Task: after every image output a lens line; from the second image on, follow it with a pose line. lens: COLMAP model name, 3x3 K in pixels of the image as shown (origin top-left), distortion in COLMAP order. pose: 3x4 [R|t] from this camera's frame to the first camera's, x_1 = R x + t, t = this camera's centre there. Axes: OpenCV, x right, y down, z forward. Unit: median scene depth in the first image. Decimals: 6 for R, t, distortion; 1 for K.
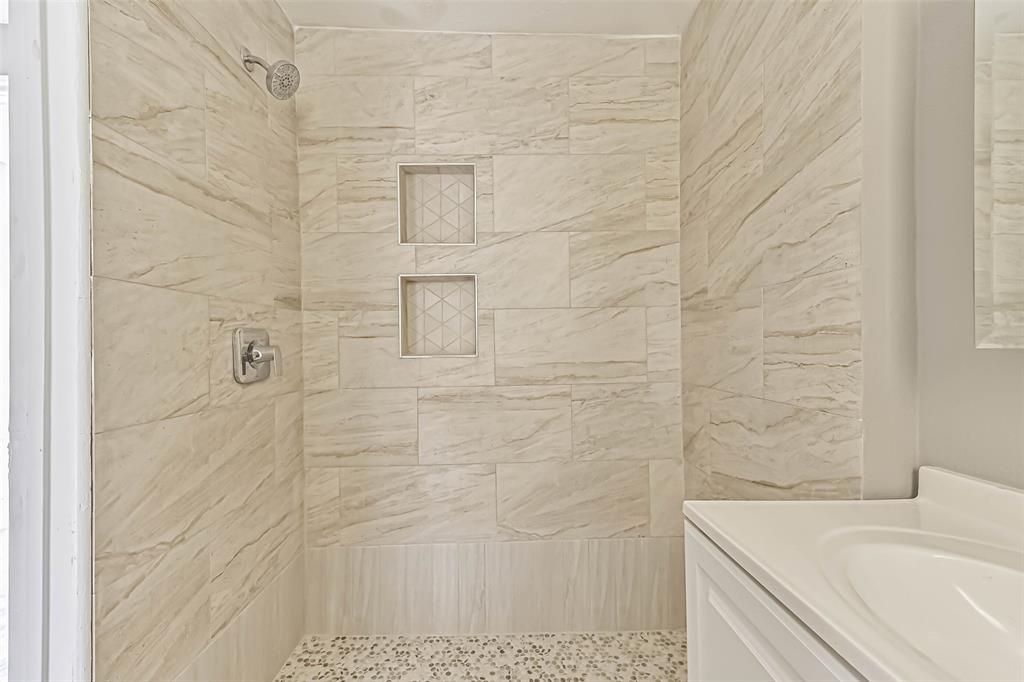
lens RADIAL K [[410.3, 0, 512.0], [0, 410.3, 341.0], [0, 0, 1]] dist [0.042677, -0.000714]
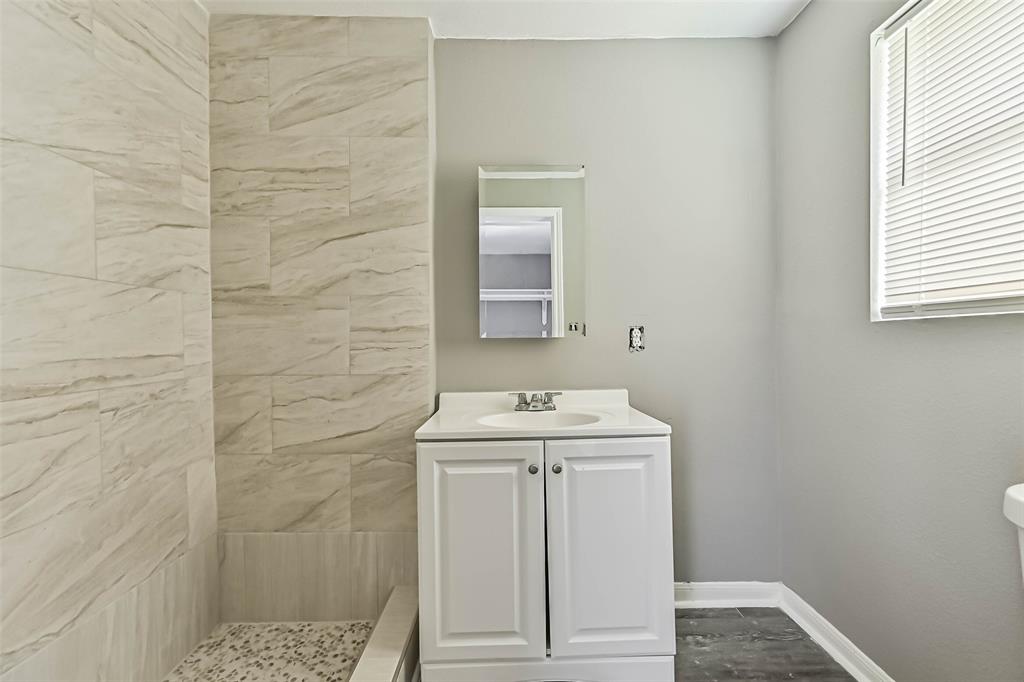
lens RADIAL K [[410.3, 0, 512.0], [0, 410.3, 341.0], [0, 0, 1]] dist [0.042677, -0.000714]
pose [[0.060754, 0.011037, 0.998092, -0.539295], [-0.009076, 0.999904, -0.010504, 0.024058], [-0.998111, -0.008421, 0.060849, 0.256241]]
